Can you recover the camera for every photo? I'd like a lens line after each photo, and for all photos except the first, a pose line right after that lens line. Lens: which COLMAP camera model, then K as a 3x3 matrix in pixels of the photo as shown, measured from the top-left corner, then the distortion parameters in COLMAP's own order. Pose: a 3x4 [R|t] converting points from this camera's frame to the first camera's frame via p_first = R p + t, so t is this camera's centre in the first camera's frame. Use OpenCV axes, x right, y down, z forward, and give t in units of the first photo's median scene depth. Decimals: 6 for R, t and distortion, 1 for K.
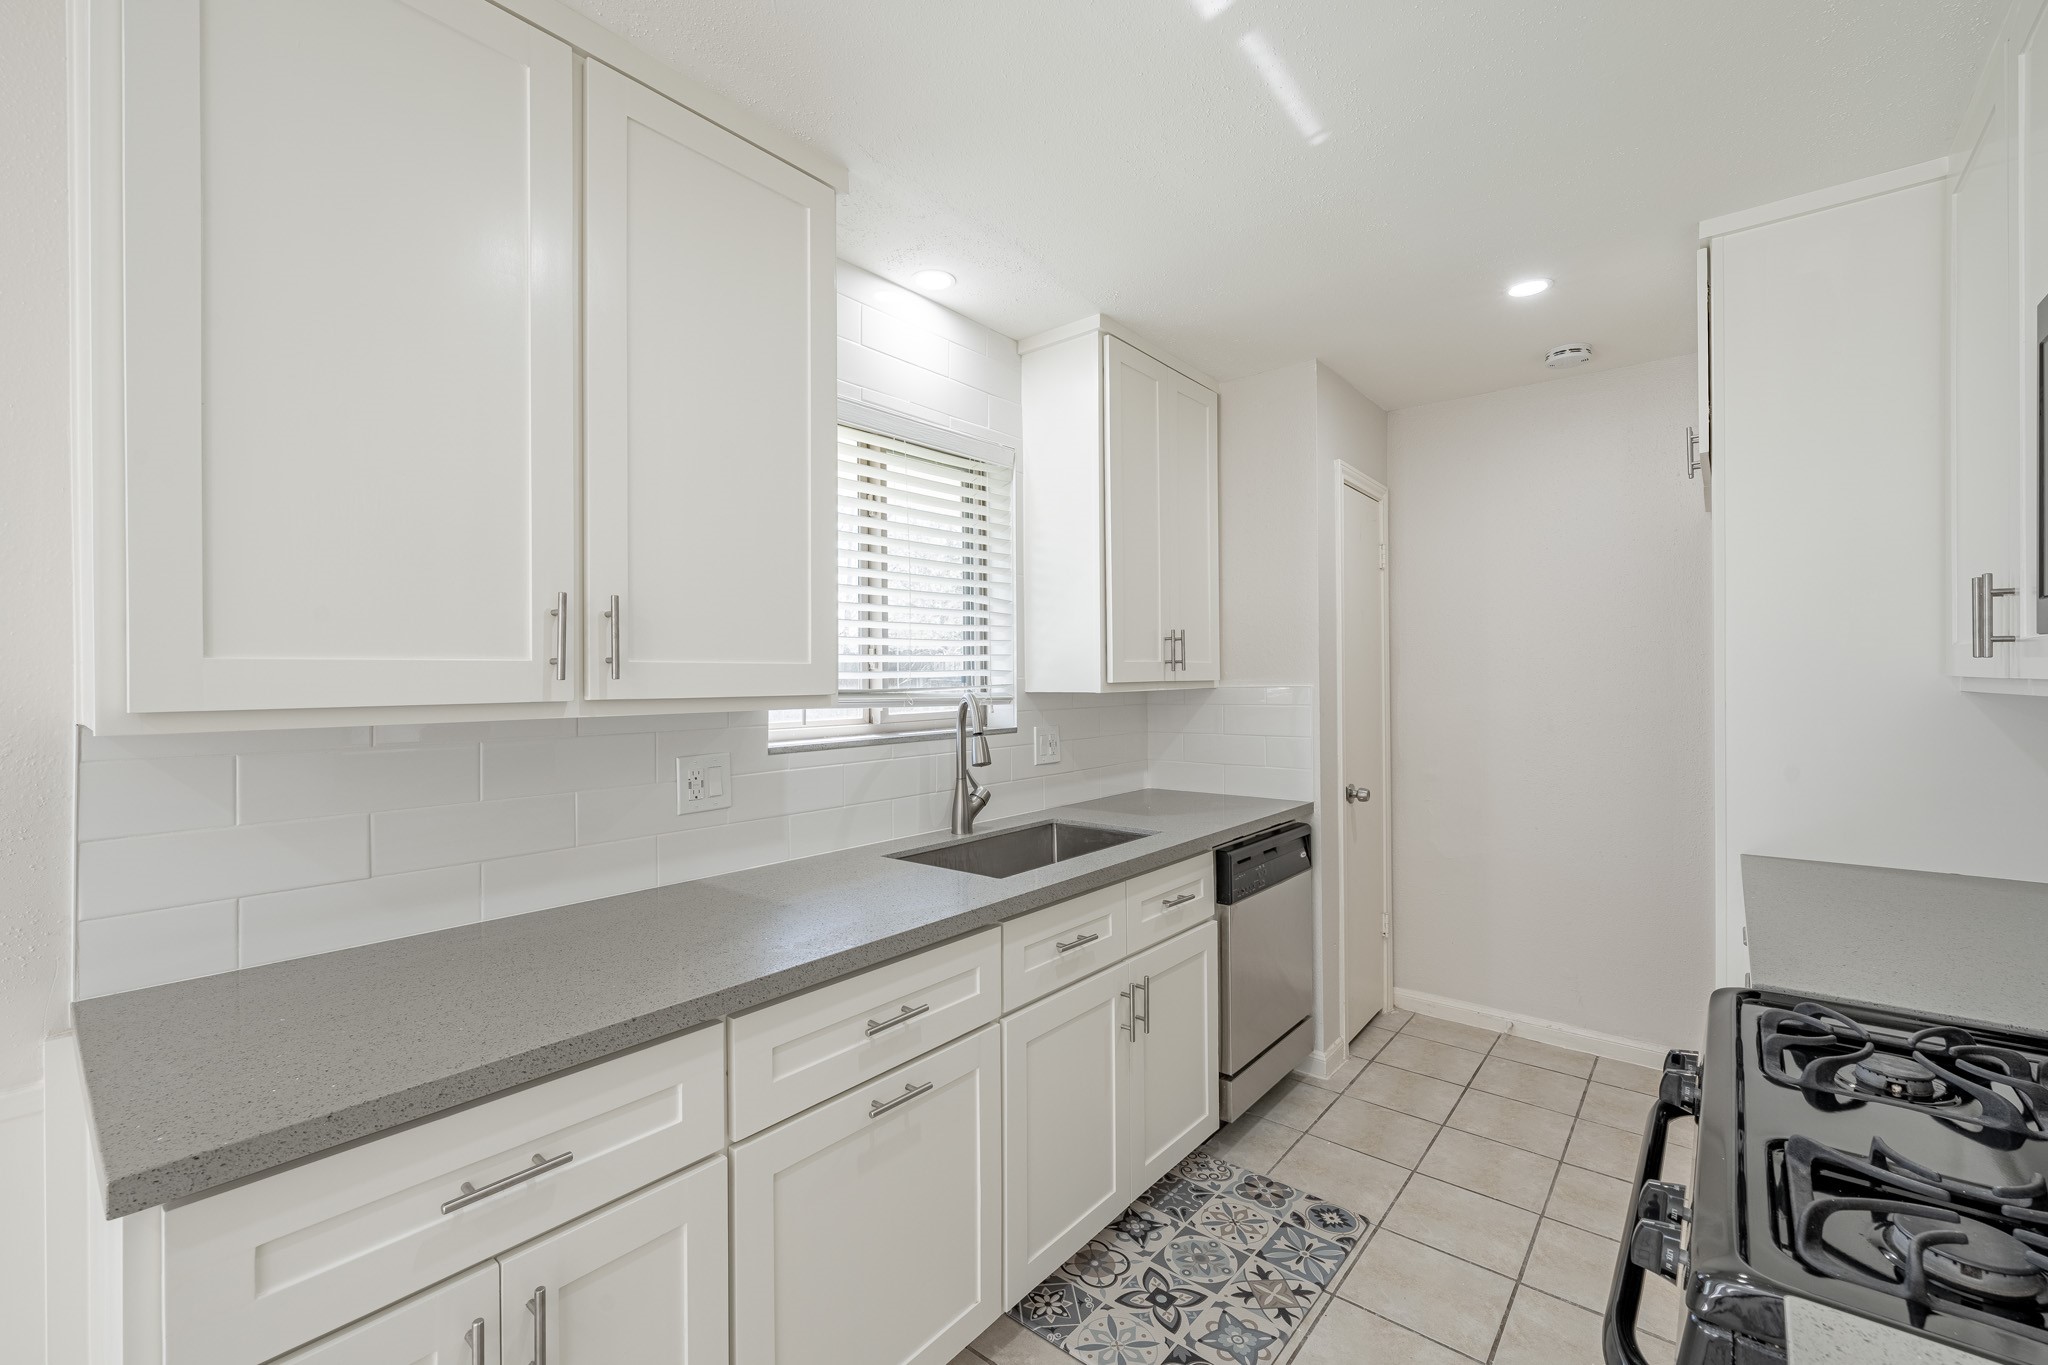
lens RADIAL K [[844.3, 0, 1026.0], [0, 844.3, 678.7], [0, 0, 1]] dist [-0.002188, -0.000180]
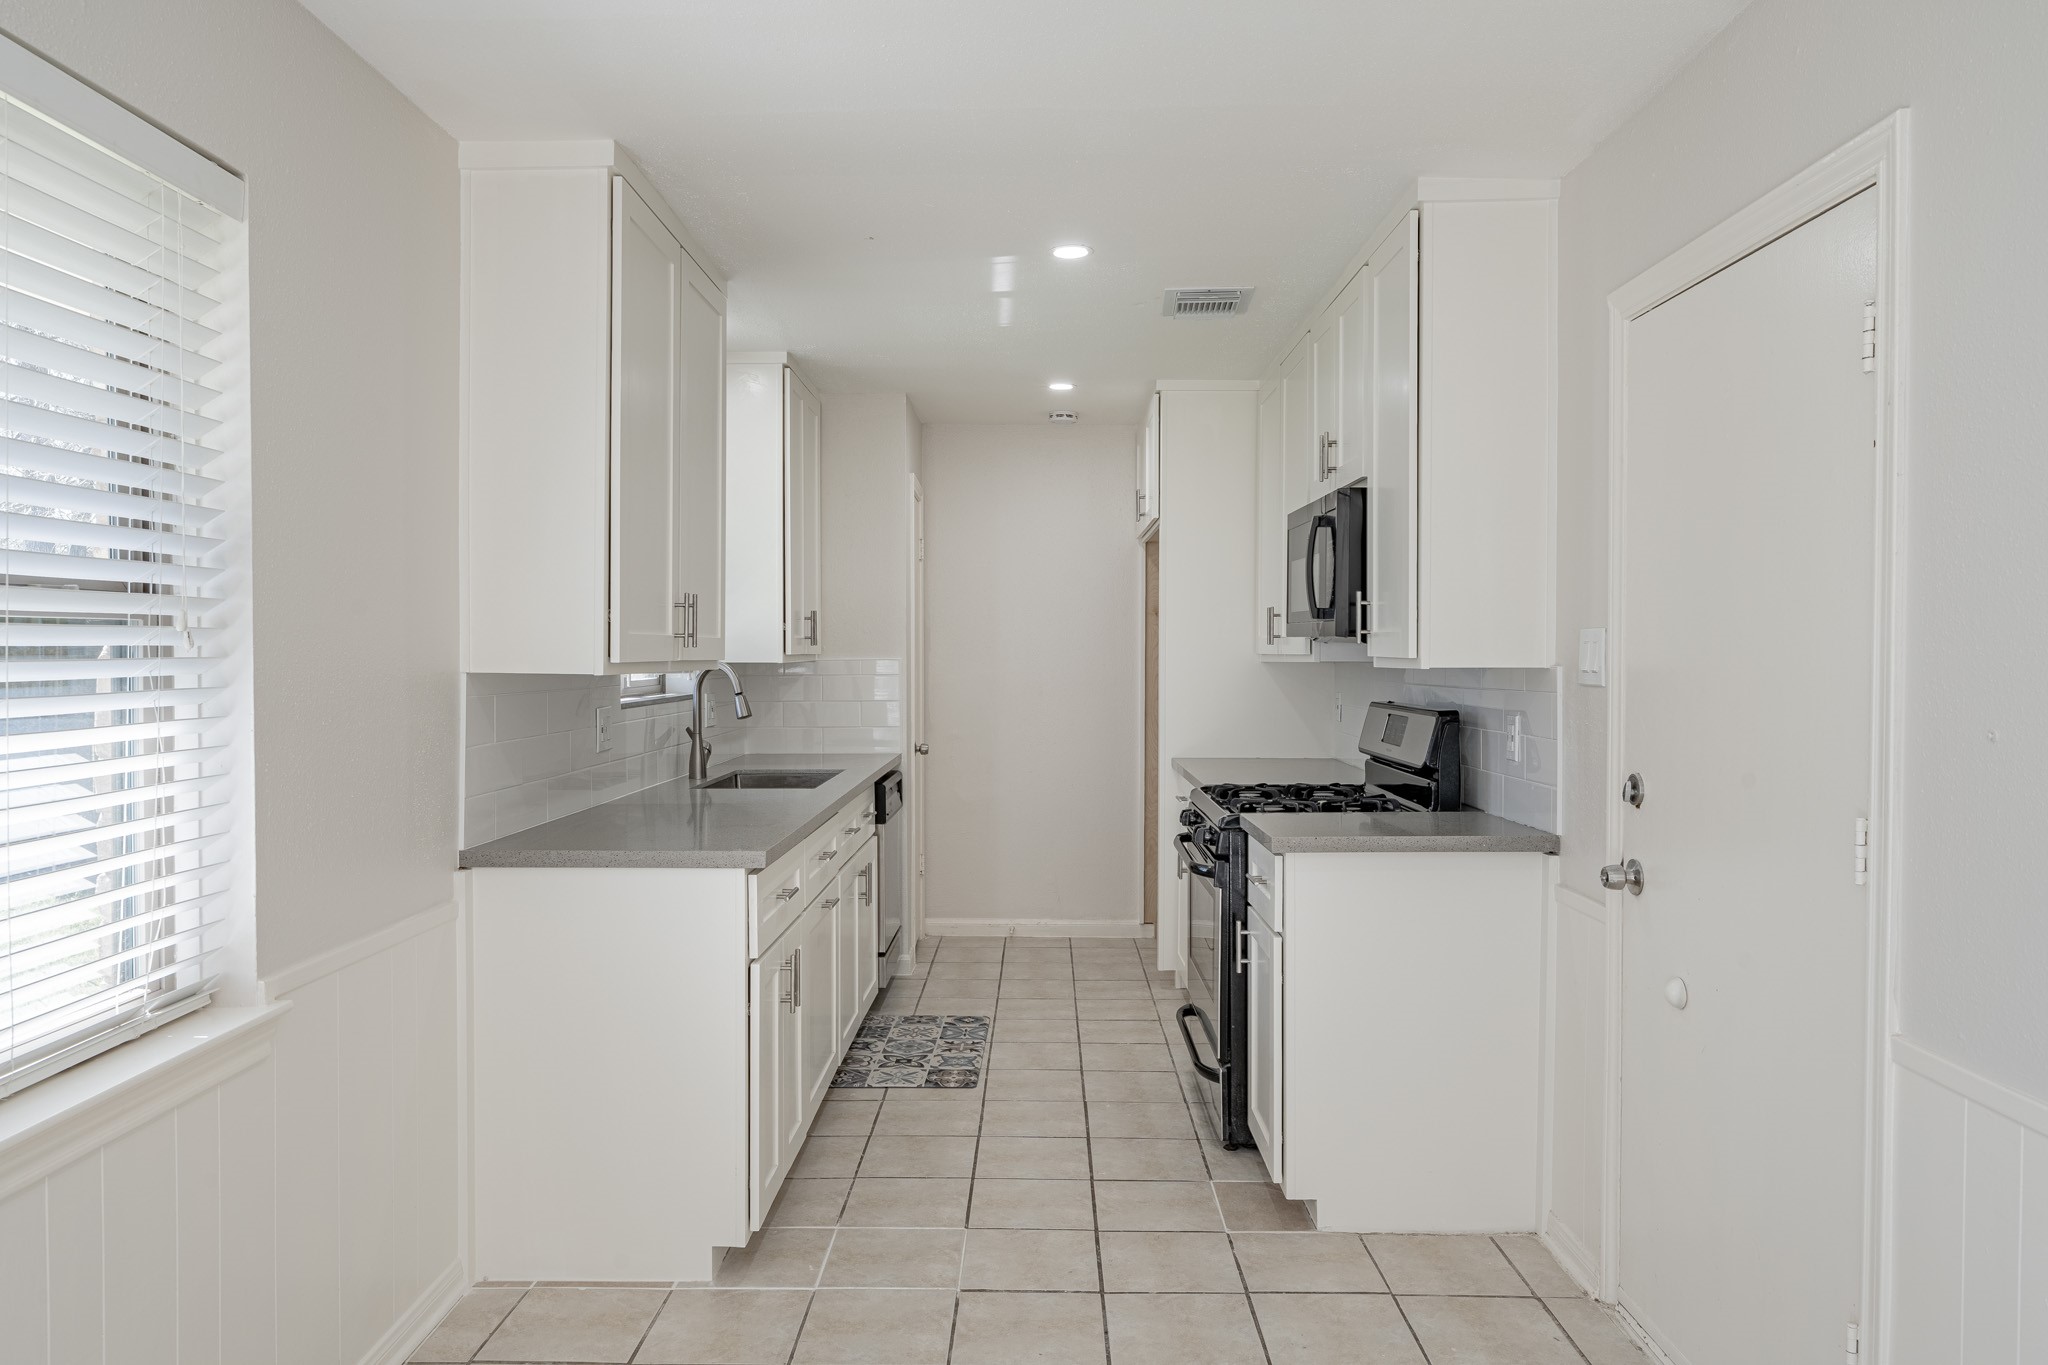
lens RADIAL K [[1319.9, 0, 1024.0], [0, 1319.9, 682.5], [0, 0, 1]] dist [0.006170, 0.002076]
pose [[0.779089, -0.004911, 0.626894, -0.943577], [-0.006054, 0.999864, 0.015357, 0.015320], [-0.626884, -0.015760, 0.778953, -0.793754]]
